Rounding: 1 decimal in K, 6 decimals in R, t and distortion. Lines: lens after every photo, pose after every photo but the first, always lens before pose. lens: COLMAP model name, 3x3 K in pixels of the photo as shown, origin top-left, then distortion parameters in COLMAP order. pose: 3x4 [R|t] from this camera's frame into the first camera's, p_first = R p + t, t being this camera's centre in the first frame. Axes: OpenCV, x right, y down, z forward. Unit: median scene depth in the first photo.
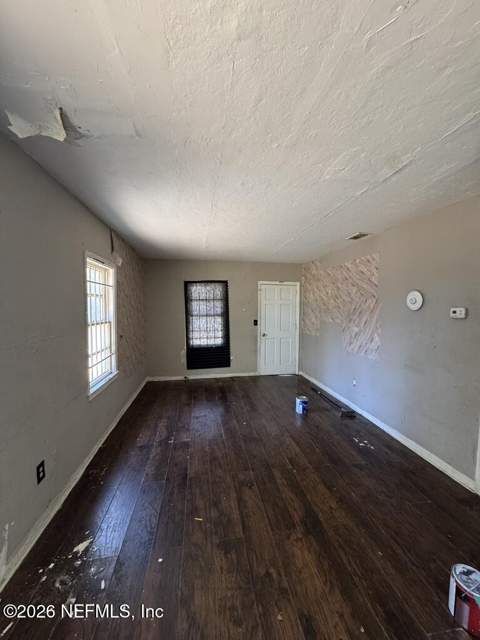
lens RADIAL K [[256.4, 0, 238.6], [0, 256.4, 320.8], [0, 0, 1]] dist [0.000663, 0.000149]
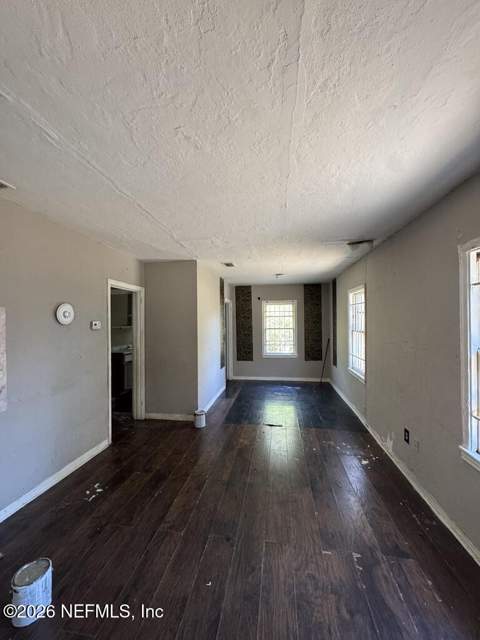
lens RADIAL K [[256.4, 0, 239.1], [0, 256.4, 318.1], [0, 0, 1]] dist [0.000663, 0.000149]
pose [[-0.952596, -0.003043, 0.304223, -0.205184], [0.012060, 0.998786, 0.047754, -0.105206], [-0.303999, 0.049159, -0.951403, 1.761458]]
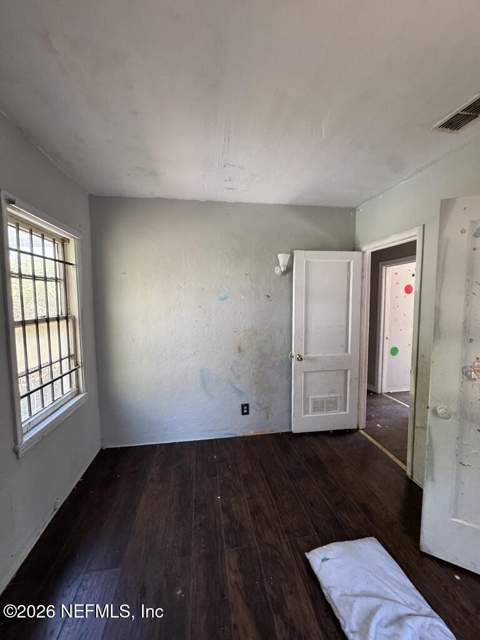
lens RADIAL K [[256.4, 0, 241.4], [0, 256.4, 318.2], [0, 0, 1]] dist [0.000663, 0.000149]
pose [[0.999865, -0.013843, -0.008866, -0.062837], [0.014130, 0.999349, 0.033210, -0.012695], [0.008400, -0.033331, 0.999409, 0.380357]]
